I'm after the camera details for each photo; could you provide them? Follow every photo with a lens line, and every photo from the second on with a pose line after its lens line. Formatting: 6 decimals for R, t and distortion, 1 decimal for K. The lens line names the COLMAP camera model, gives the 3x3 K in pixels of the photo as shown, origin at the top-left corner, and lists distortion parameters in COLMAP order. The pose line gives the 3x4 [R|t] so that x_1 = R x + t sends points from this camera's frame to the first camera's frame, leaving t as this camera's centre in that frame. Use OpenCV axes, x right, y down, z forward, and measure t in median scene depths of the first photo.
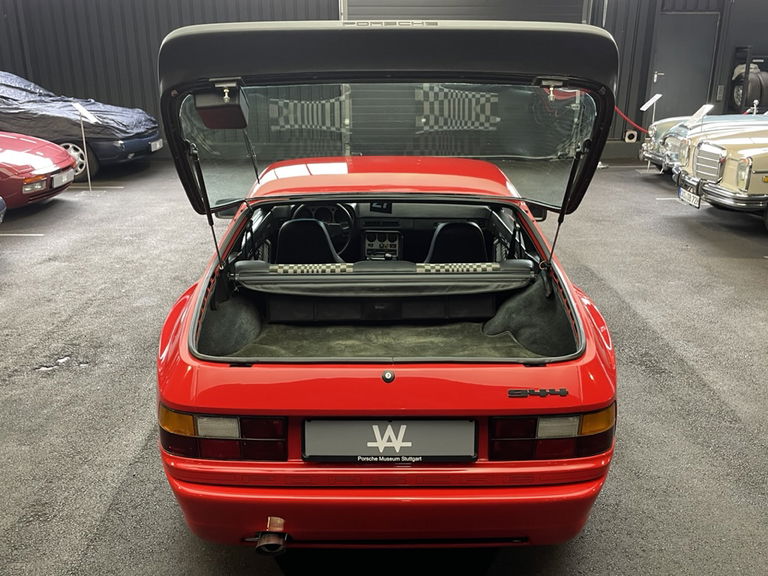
lens RADIAL K [[690.9, 0, 385.8], [0, 690.9, 285.4], [0, 0, 1]] dist [0.081685, -0.103542]
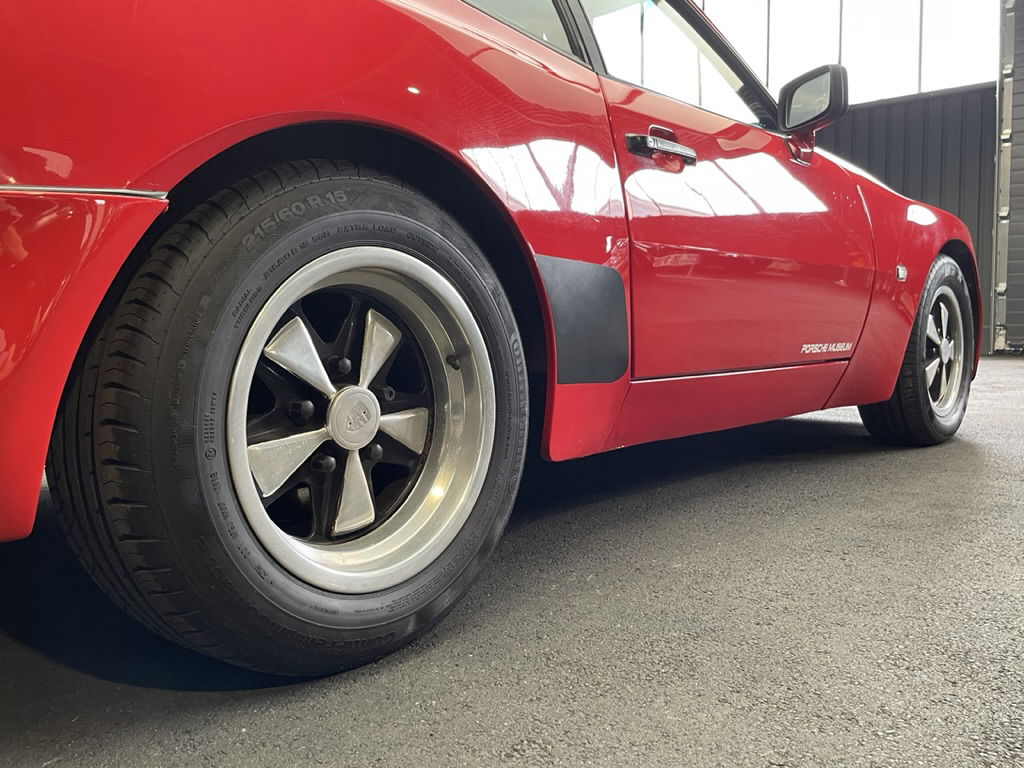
lens RADIAL K [[896.0, 0, 506.9], [0, 896.0, 368.2], [0, 0, 1]] dist [0.085018, -0.107962]
pose [[0.753897, 0.035320, -0.656042, 0.807476], [-0.201052, 0.963052, -0.179192, 0.305232], [0.625474, 0.266991, 0.733143, 1.105081]]
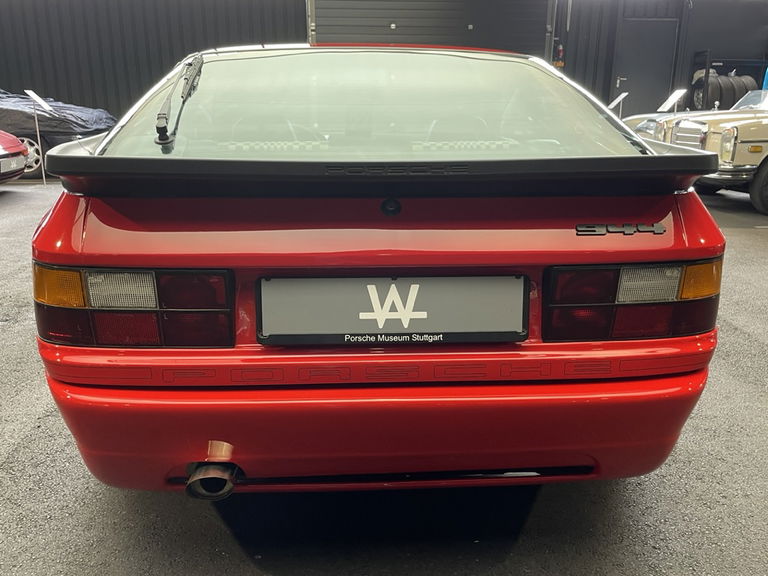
lens RADIAL K [[652.2, 0, 386.7], [0, 652.2, 295.1], [0, 0, 1]] dist [0.082585, -0.112195]
pose [[0.998610, -0.012178, 0.051275, -0.031455], [0.013799, 0.999413, -0.031371, 0.225517], [-0.050863, 0.032035, 0.998192, 0.383586]]
